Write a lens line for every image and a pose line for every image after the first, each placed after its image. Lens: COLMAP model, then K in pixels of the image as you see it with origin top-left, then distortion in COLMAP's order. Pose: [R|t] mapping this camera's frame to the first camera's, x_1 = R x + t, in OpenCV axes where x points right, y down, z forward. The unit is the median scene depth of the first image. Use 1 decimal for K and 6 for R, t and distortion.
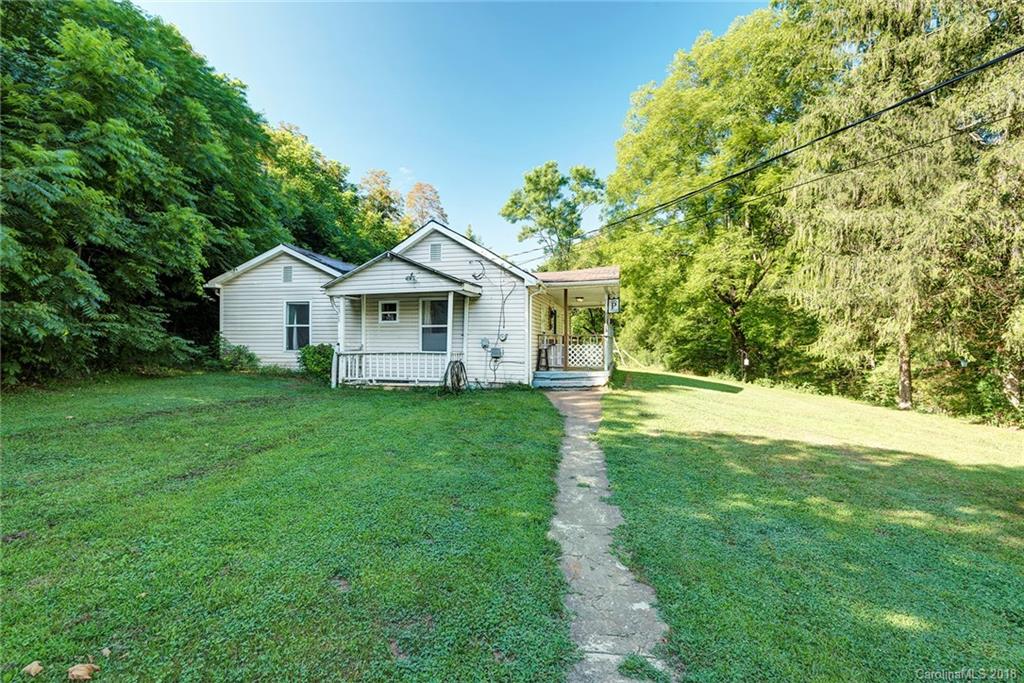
lens RADIAL K [[480.5, 0, 511.3], [0, 480.5, 349.5], [0, 0, 1]] dist [0.017140, -0.002225]
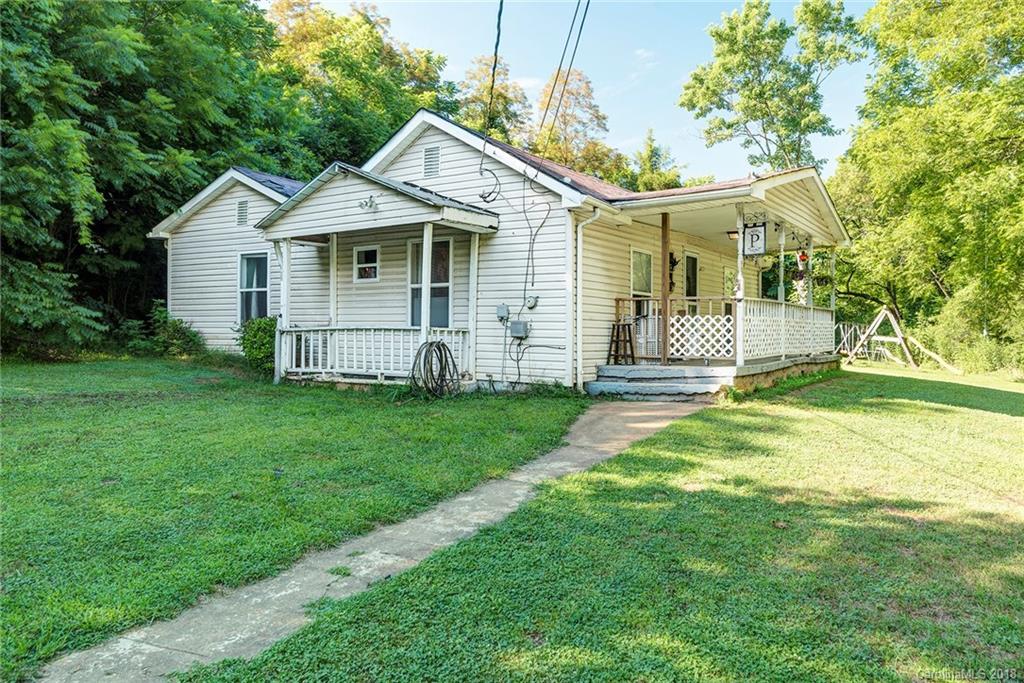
lens RADIAL K [[766.2, 0, 512.5], [0, 766.2, 336.0], [0, 0, 1]] dist [0.015483, 0.001102]
pose [[0.937454, 0.003146, -0.348096, 0.266077], [-0.006536, 0.999942, -0.008563, 0.021309], [0.348049, 0.010303, 0.937420, 0.145053]]
